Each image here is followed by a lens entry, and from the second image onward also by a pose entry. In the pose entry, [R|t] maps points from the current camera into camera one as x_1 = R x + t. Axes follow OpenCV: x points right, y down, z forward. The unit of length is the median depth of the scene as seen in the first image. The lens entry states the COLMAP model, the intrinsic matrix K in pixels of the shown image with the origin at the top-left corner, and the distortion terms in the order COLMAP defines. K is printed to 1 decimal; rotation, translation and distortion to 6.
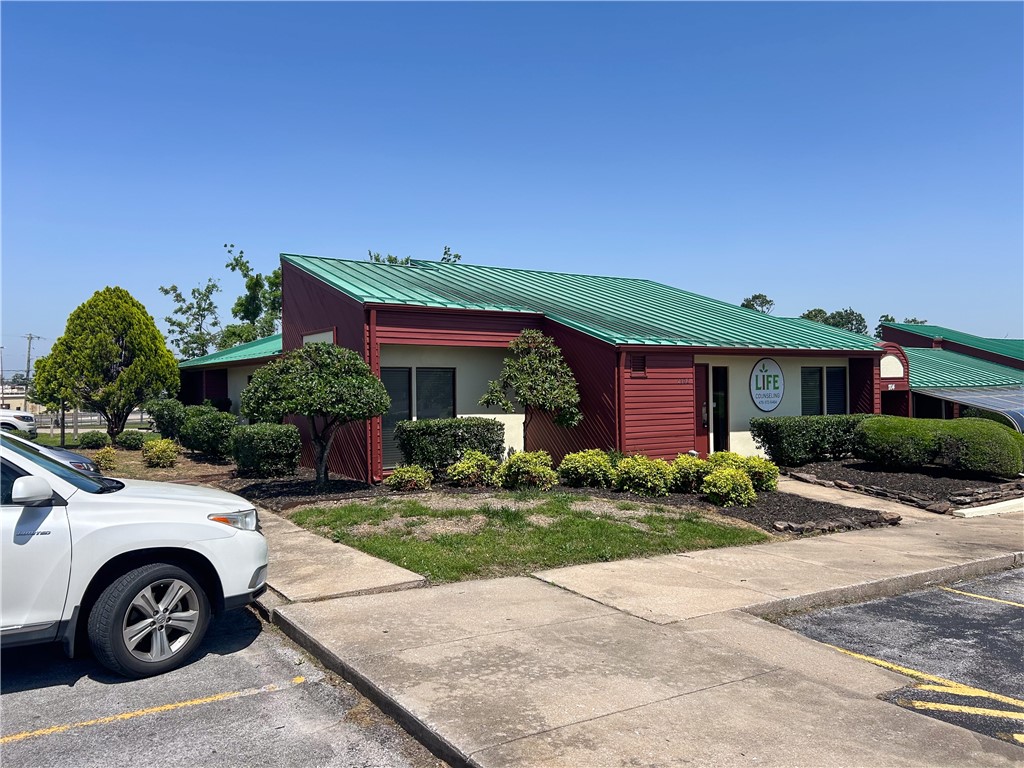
lens RADIAL K [[771.7, 0, 519.5], [0, 771.7, 389.7], [0, 0, 1]] dist [0.043103, 0.003077]
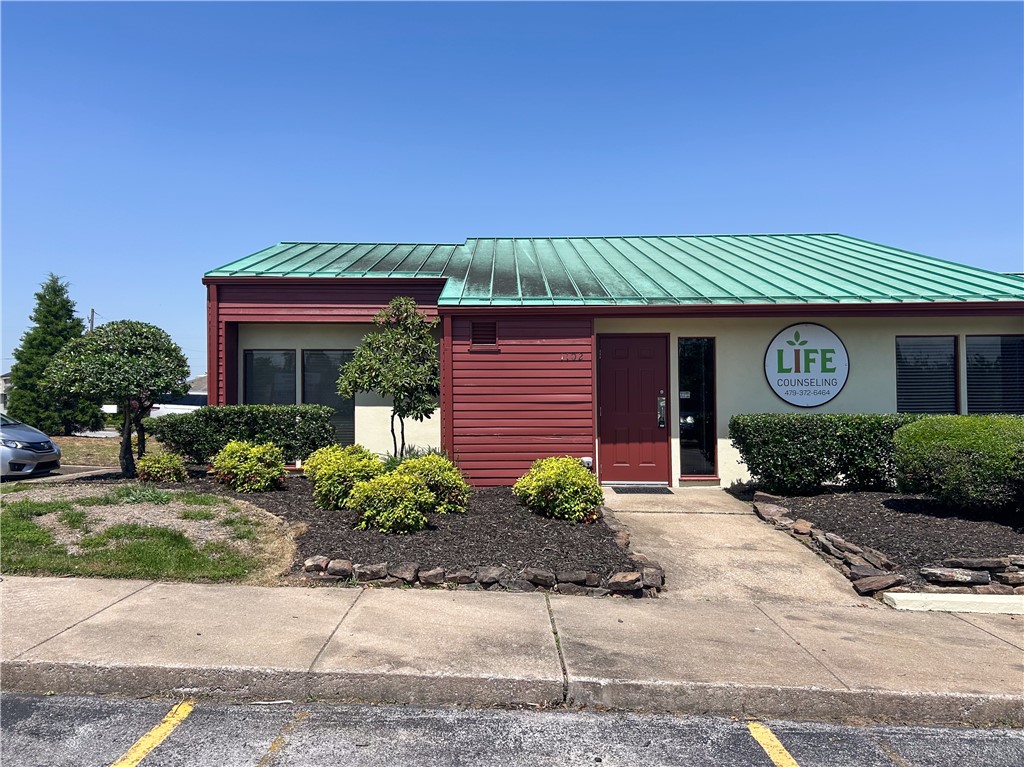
lens RADIAL K [[781.9, 0, 512.0], [0, 781.9, 383.5], [0, 0, 1]] dist [0.077024, -0.002394]
pose [[0.822516, -0.007218, -0.568696, 0.520560], [-0.006604, 0.999731, -0.022240, 0.026592], [0.568704, 0.022048, 0.822247, 0.347639]]
